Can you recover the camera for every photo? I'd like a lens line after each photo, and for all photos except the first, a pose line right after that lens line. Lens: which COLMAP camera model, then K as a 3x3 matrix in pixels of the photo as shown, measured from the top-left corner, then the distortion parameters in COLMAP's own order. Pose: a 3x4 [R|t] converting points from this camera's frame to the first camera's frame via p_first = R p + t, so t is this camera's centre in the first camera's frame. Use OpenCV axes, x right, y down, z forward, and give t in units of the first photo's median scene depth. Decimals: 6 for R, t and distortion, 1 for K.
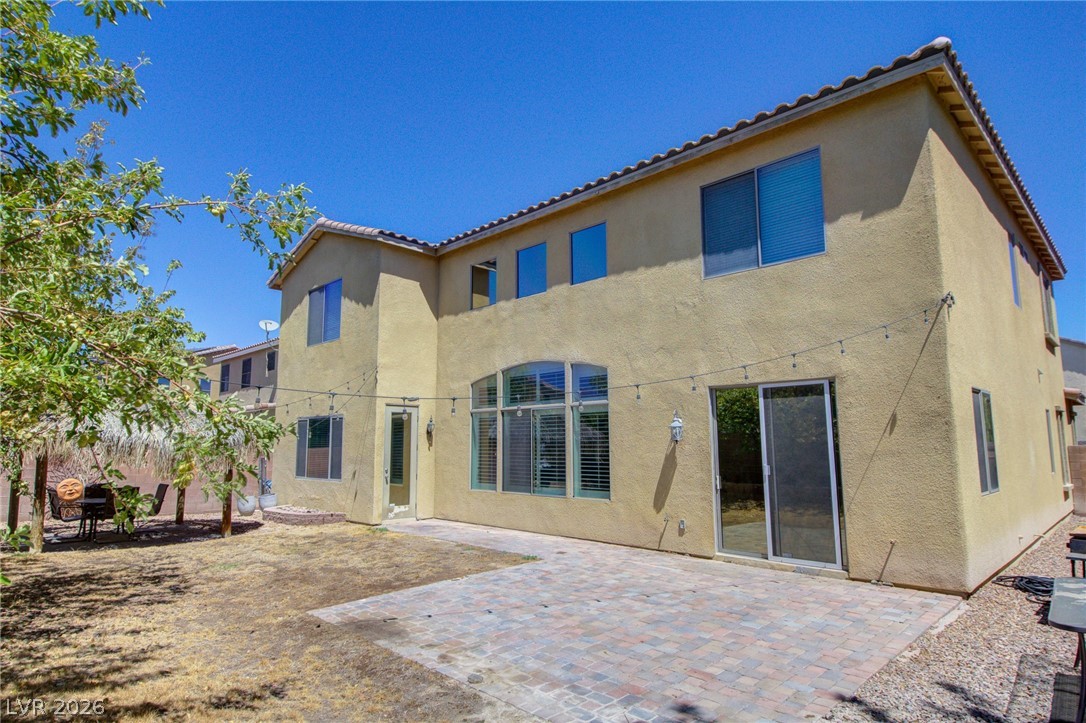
lens RADIAL K [[611.1, 0, 543.0], [0, 611.1, 361.5], [0, 0, 1]] dist [0.051372, -0.053929]
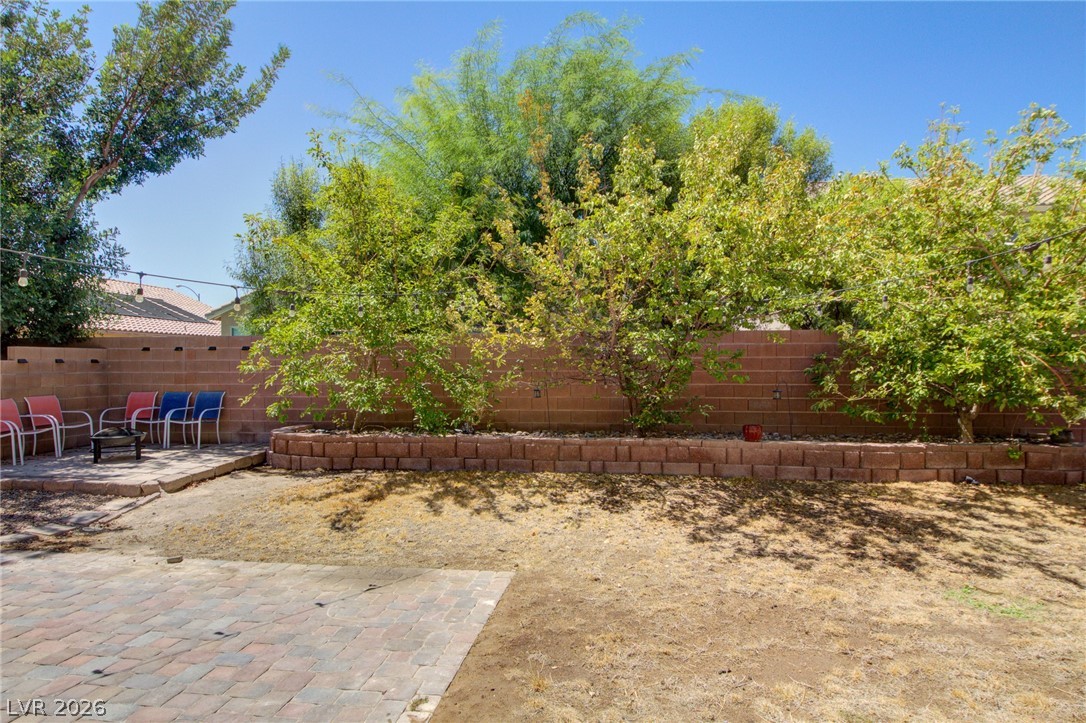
lens RADIAL K [[611.1, 0, 543.0], [0, 611.1, 361.5], [0, 0, 1]] dist [0.051372, -0.053929]
pose [[-0.798257, 0.006179, -0.602286, 0.020249], [0.088689, 0.990254, -0.107388, 0.273004], [0.595752, -0.139140, -0.791025, 1.816567]]
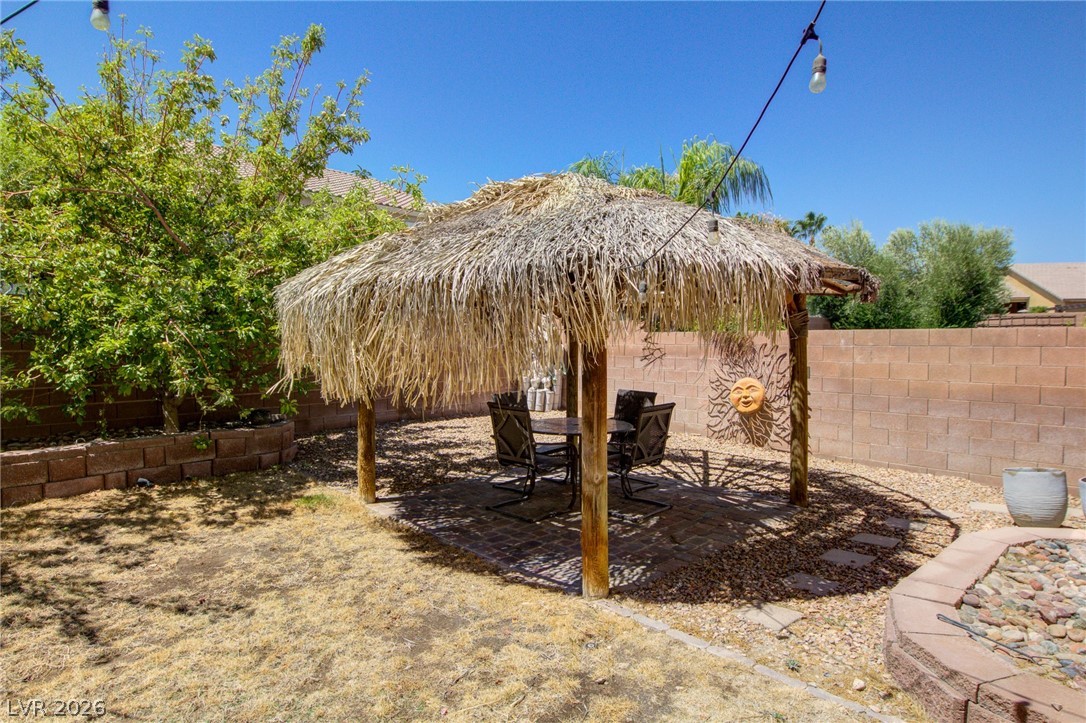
lens RADIAL K [[611.1, 0, 543.0], [0, 611.1, 361.5], [0, 0, 1]] dist [0.051372, -0.053929]
pose [[-0.031370, 0.041474, -0.998647, -0.416674], [0.138954, 0.989617, 0.036734, 0.307946], [0.989802, -0.137613, -0.036807, 2.028658]]
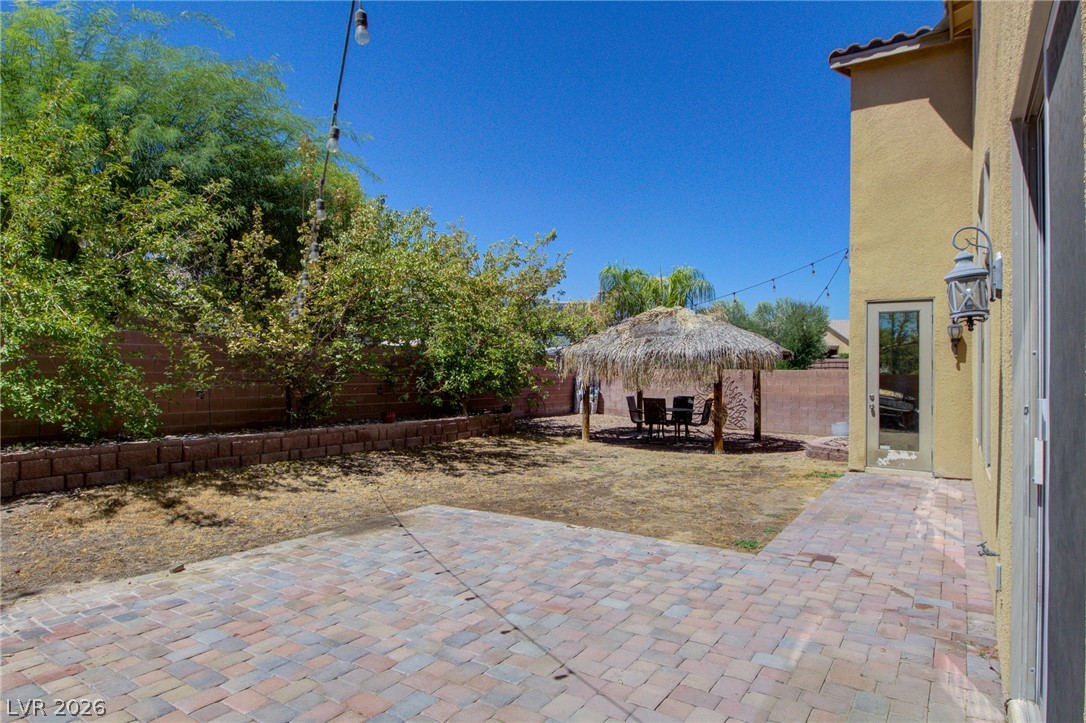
lens RADIAL K [[611.1, 0, 543.0], [0, 611.1, 361.5], [0, 0, 1]] dist [0.051372, -0.053929]
pose [[0.186225, -0.011023, -0.982445, 0.797445], [0.121231, 0.992554, 0.011844, 0.188633], [0.974999, -0.121308, 0.186175, 1.142059]]
